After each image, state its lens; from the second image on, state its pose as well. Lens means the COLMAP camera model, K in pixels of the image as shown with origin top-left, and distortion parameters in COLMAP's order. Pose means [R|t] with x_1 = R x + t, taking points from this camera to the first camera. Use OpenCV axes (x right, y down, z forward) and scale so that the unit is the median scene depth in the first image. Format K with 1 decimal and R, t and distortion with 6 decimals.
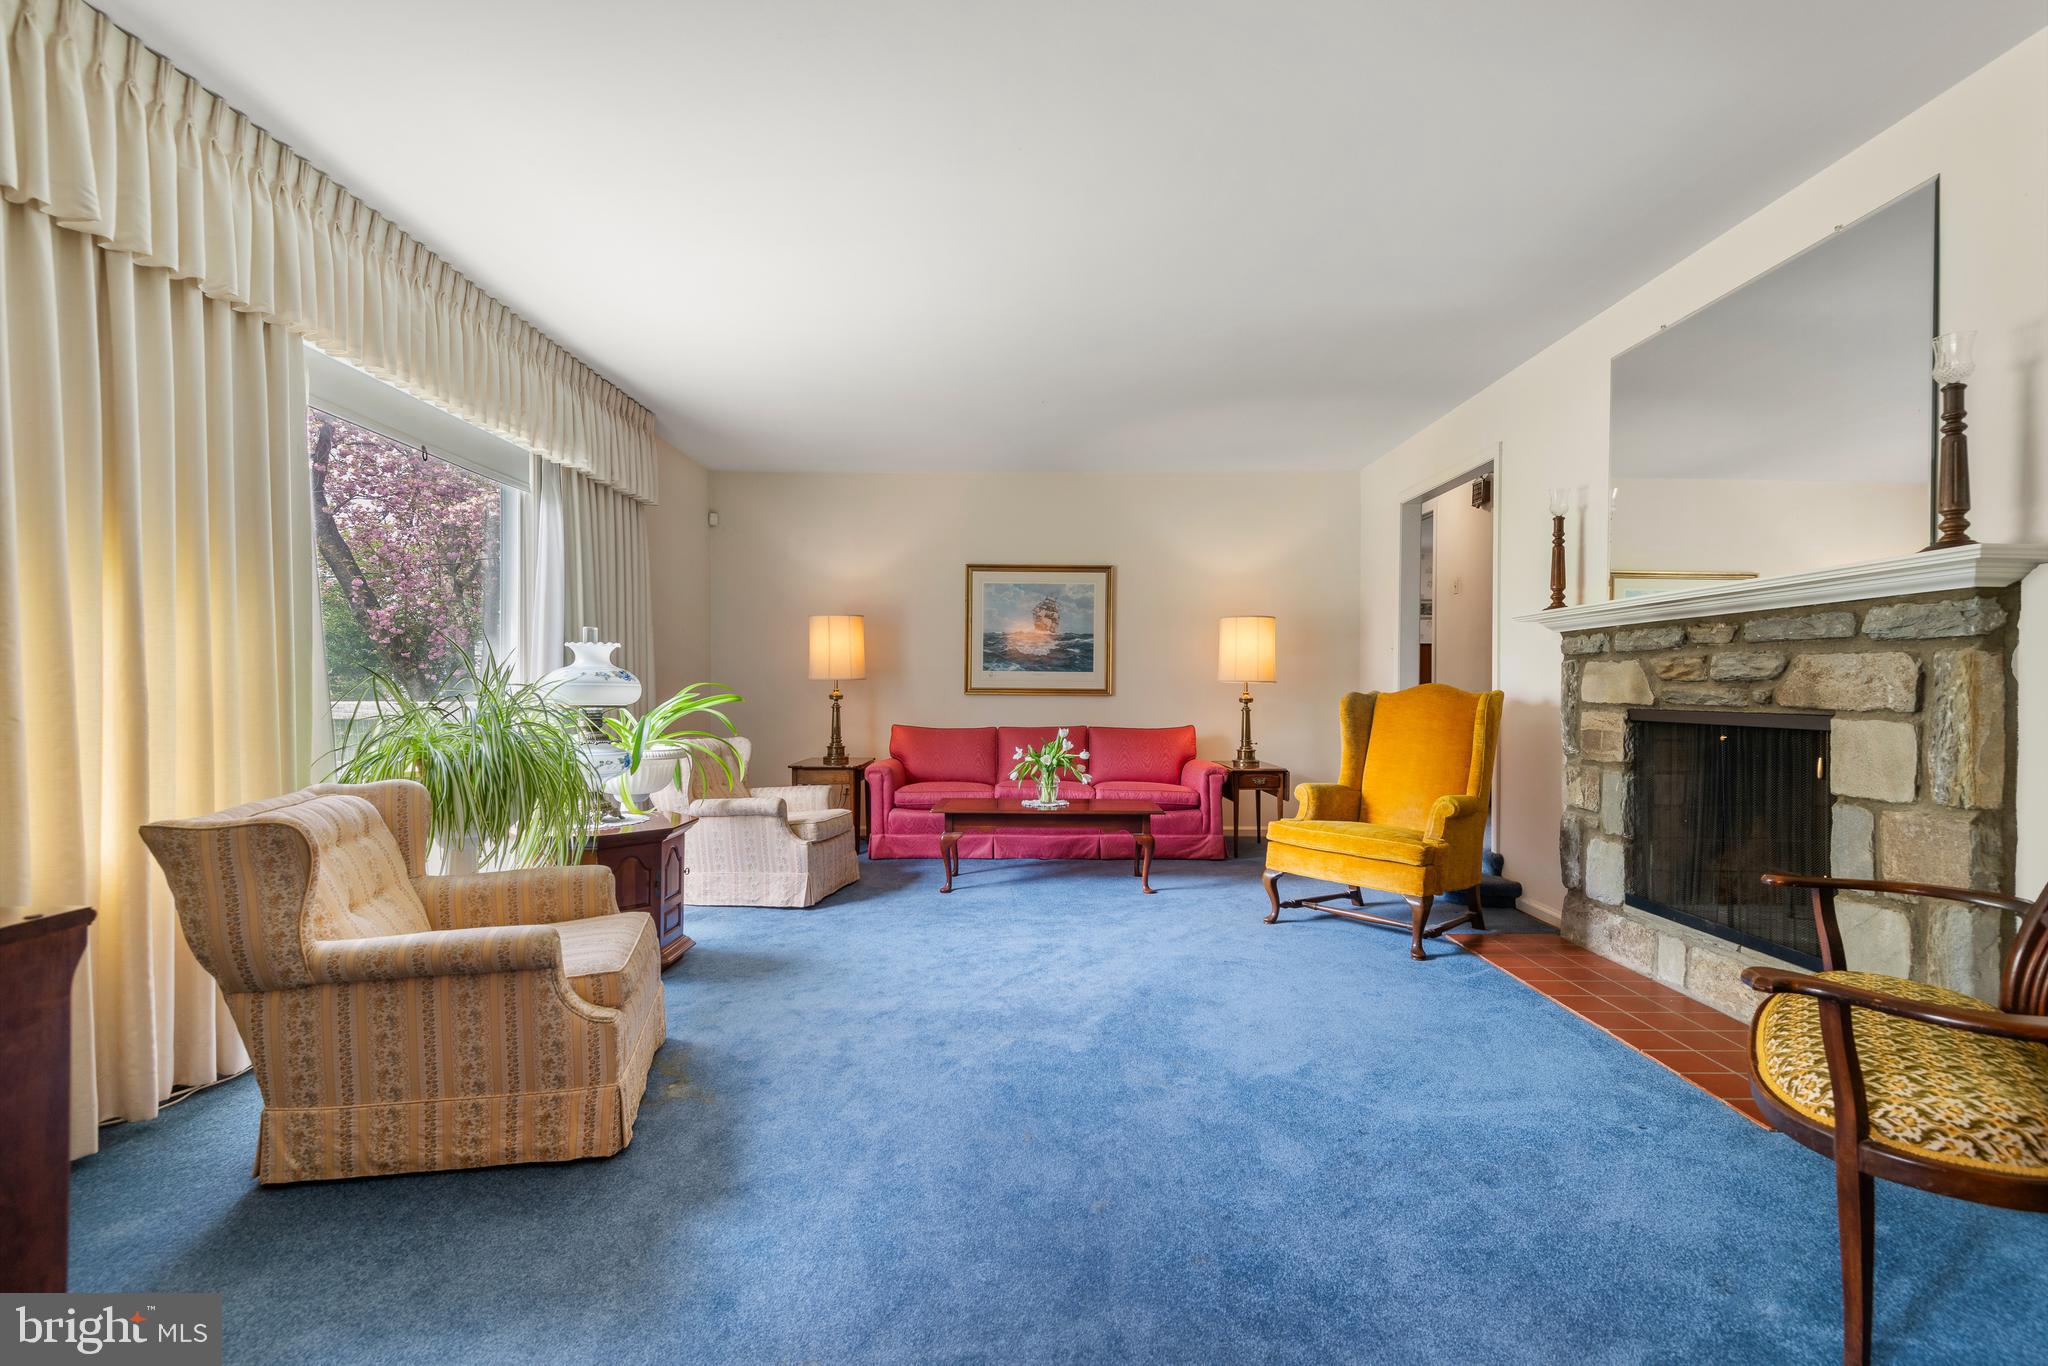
lens RADIAL K [[936.3, 0, 1022.1], [0, 936.3, 694.3], [0, 0, 1]] dist [0.023745, -0.013012]
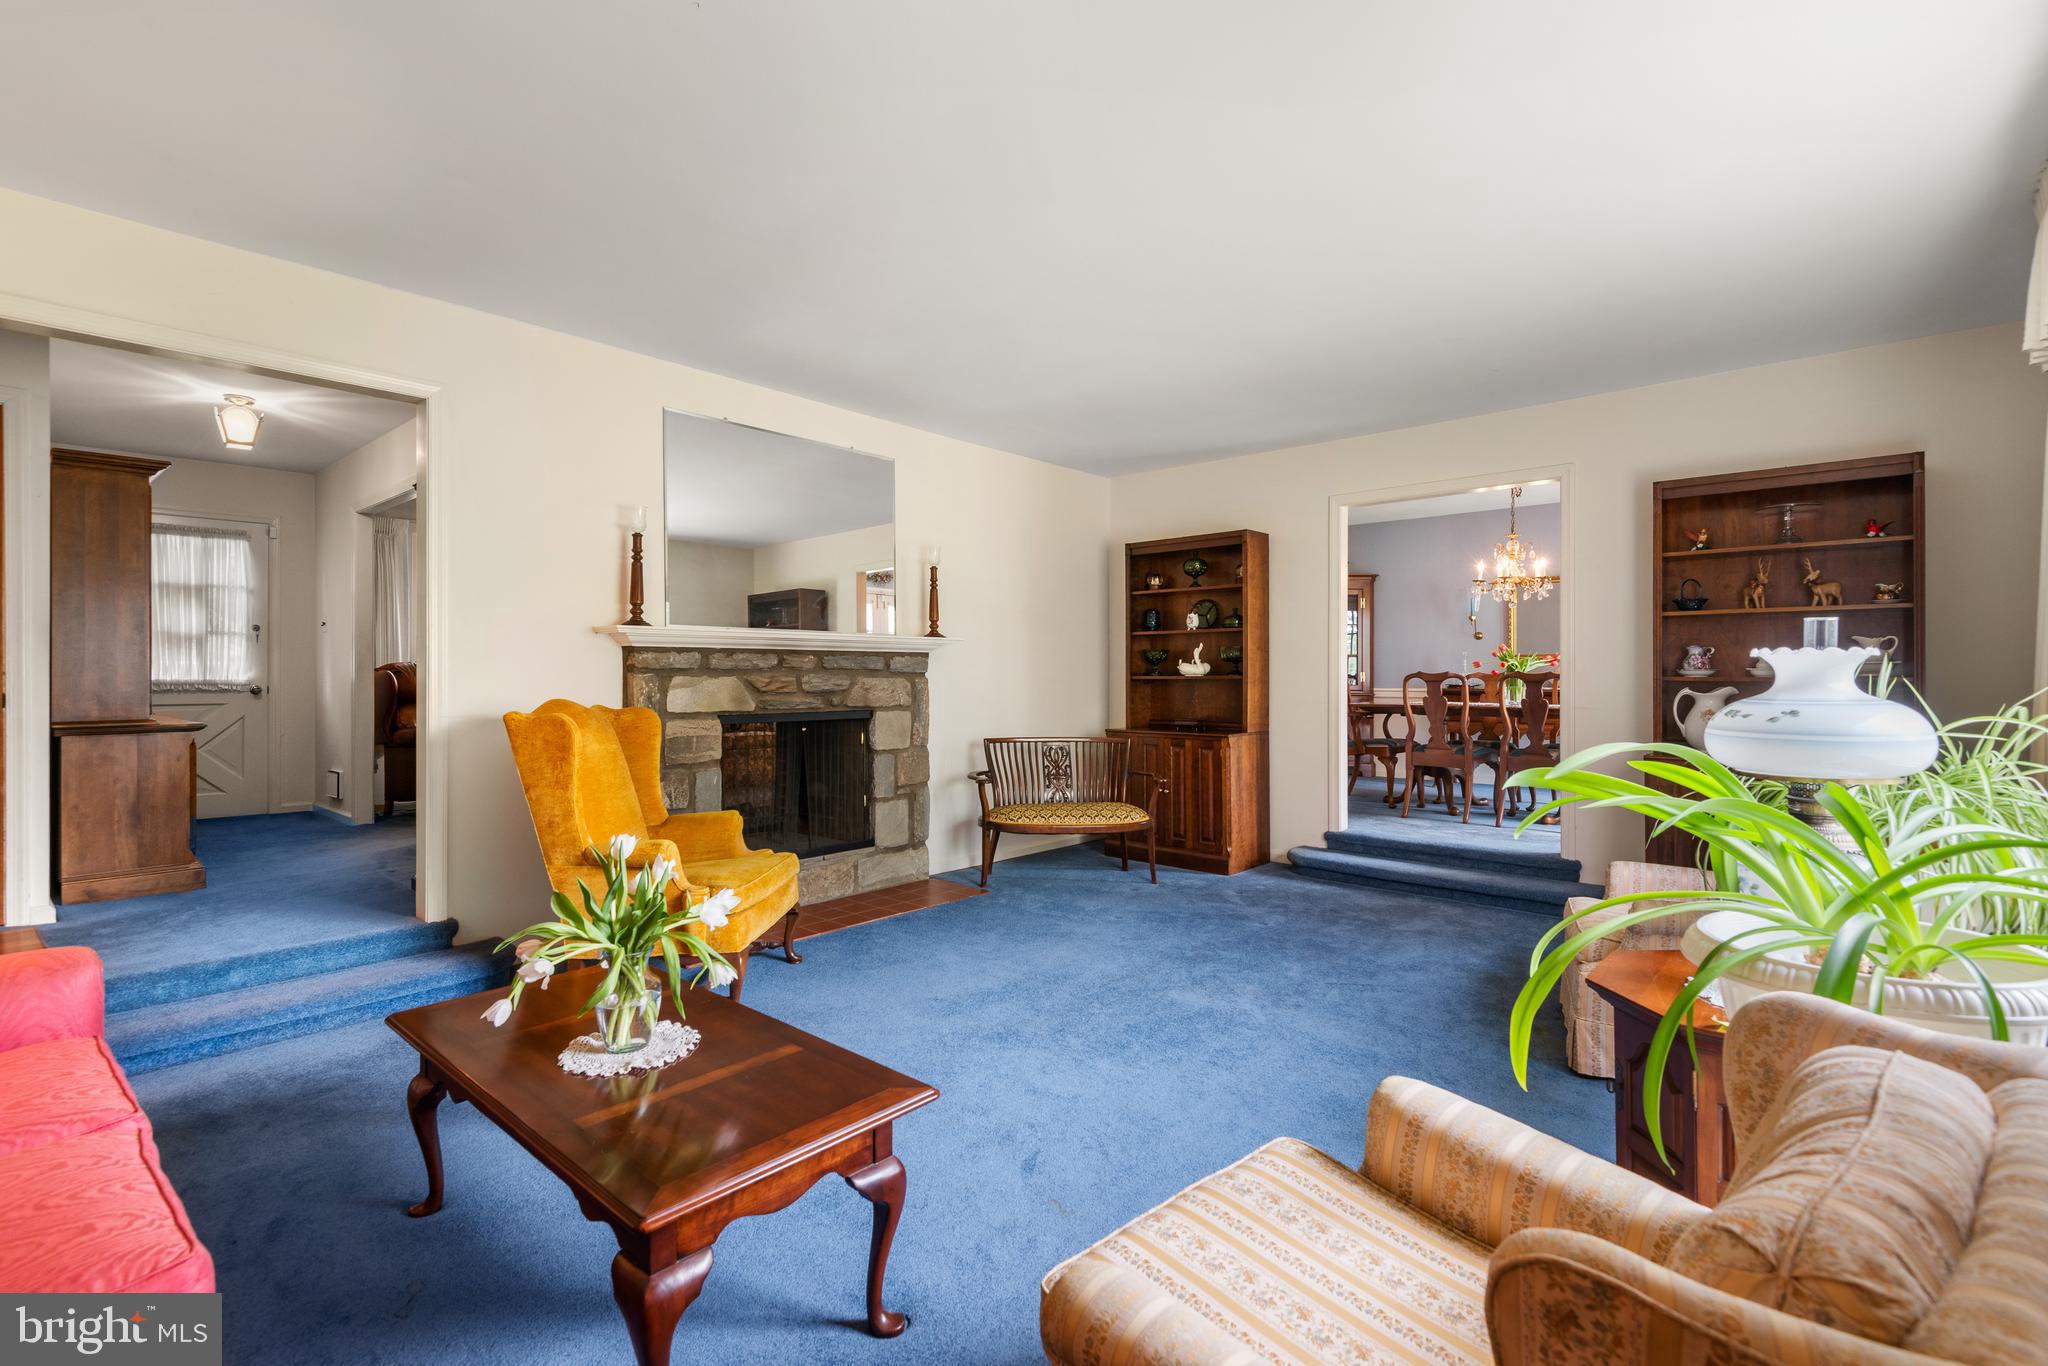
lens RADIAL K [[936.3, 0, 1026.6], [0, 936.3, 675.2], [0, 0, 1]] dist [0.023745, -0.013012]
pose [[-0.754814, -0.000230, 0.655939, -0.473470], [0.004312, 0.999977, 0.005312, -0.042732], [-0.655925, 0.006839, -0.754795, 1.681286]]
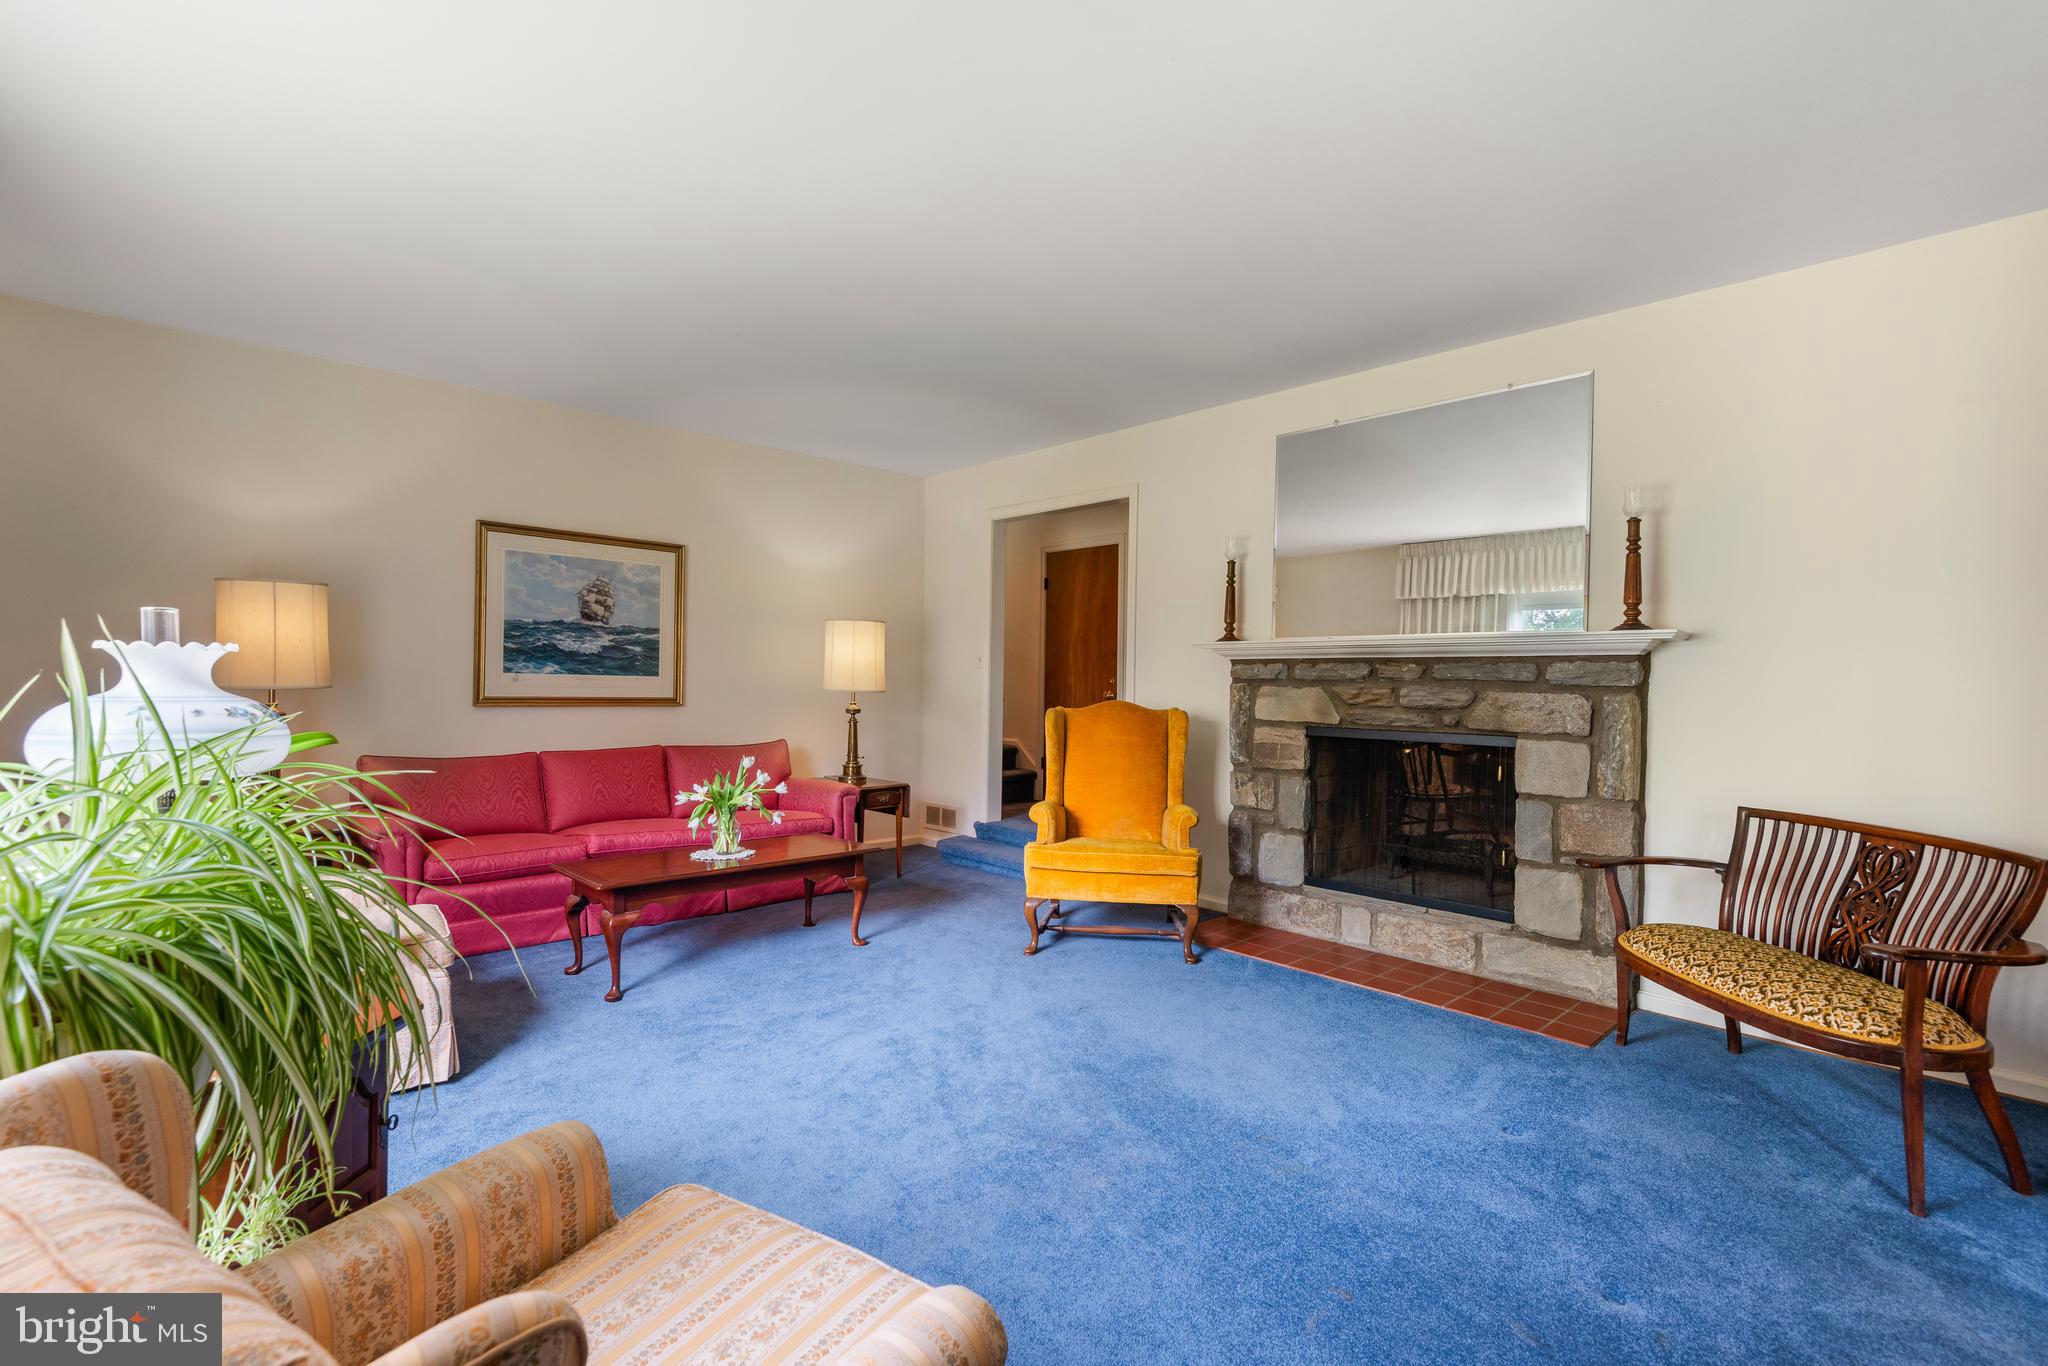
lens RADIAL K [[936.3, 0, 1028.2], [0, 936.3, 694.0], [0, 0, 1]] dist [0.023745, -0.013012]
pose [[0.717016, -0.002099, 0.697053, -0.477162], [-0.008412, 0.999897, 0.011665, -0.038179], [-0.697006, -0.014228, 0.716924, 0.379104]]
